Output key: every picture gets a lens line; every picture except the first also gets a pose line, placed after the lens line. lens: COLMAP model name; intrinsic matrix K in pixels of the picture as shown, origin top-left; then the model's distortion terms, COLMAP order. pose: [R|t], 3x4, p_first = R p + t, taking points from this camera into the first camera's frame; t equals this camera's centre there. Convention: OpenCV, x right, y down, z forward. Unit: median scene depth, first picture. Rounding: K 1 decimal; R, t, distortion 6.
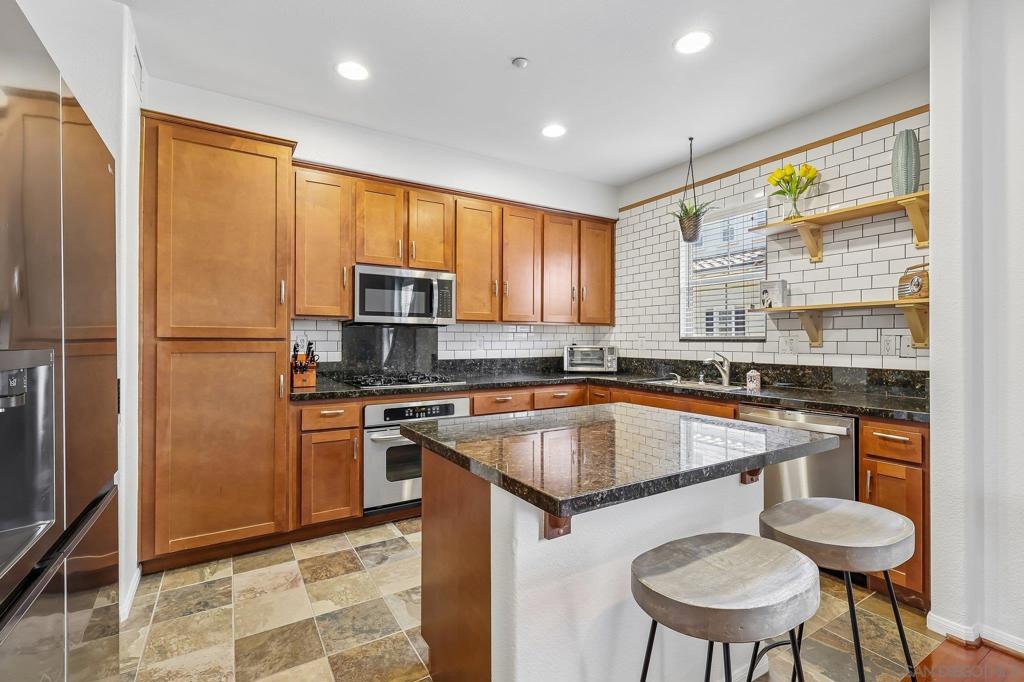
lens RADIAL K [[448.3, 0, 511.7], [0, 448.3, 338.7], [0, 0, 1]] dist [0.000560, -0.000379]
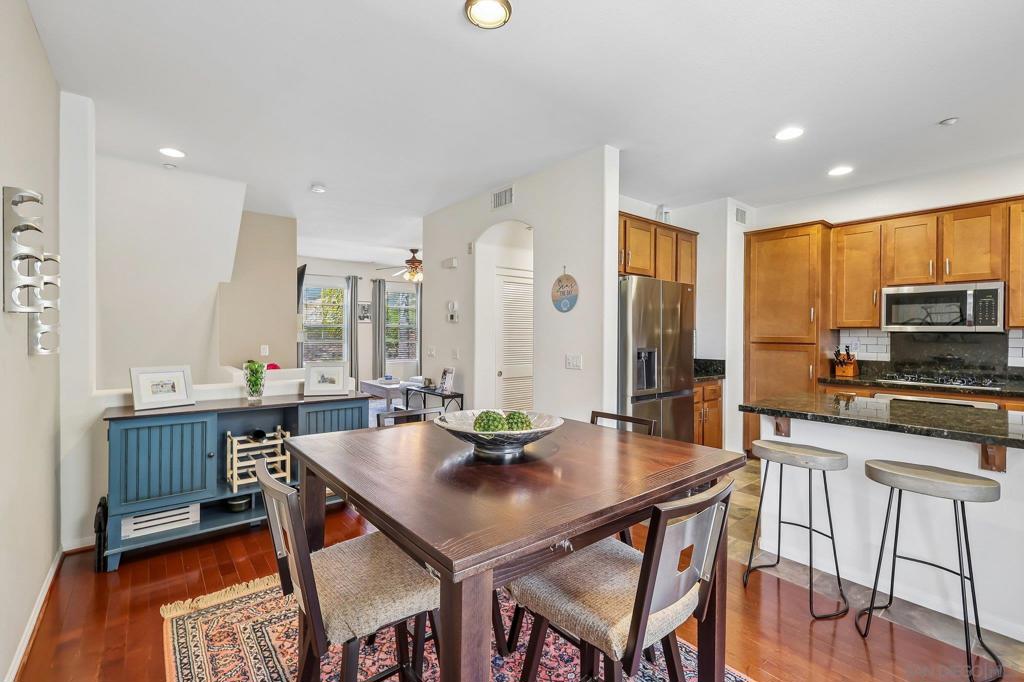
lens RADIAL K [[448.3, 0, 512.6], [0, 448.3, 336.9], [0, 0, 1]] dist [0.000560, -0.000379]
pose [[0.131575, 0.004891, -0.991294, 0.845459], [-0.001437, 0.999988, 0.004743, -0.025596], [0.991305, 0.000801, 0.131580, -0.266656]]
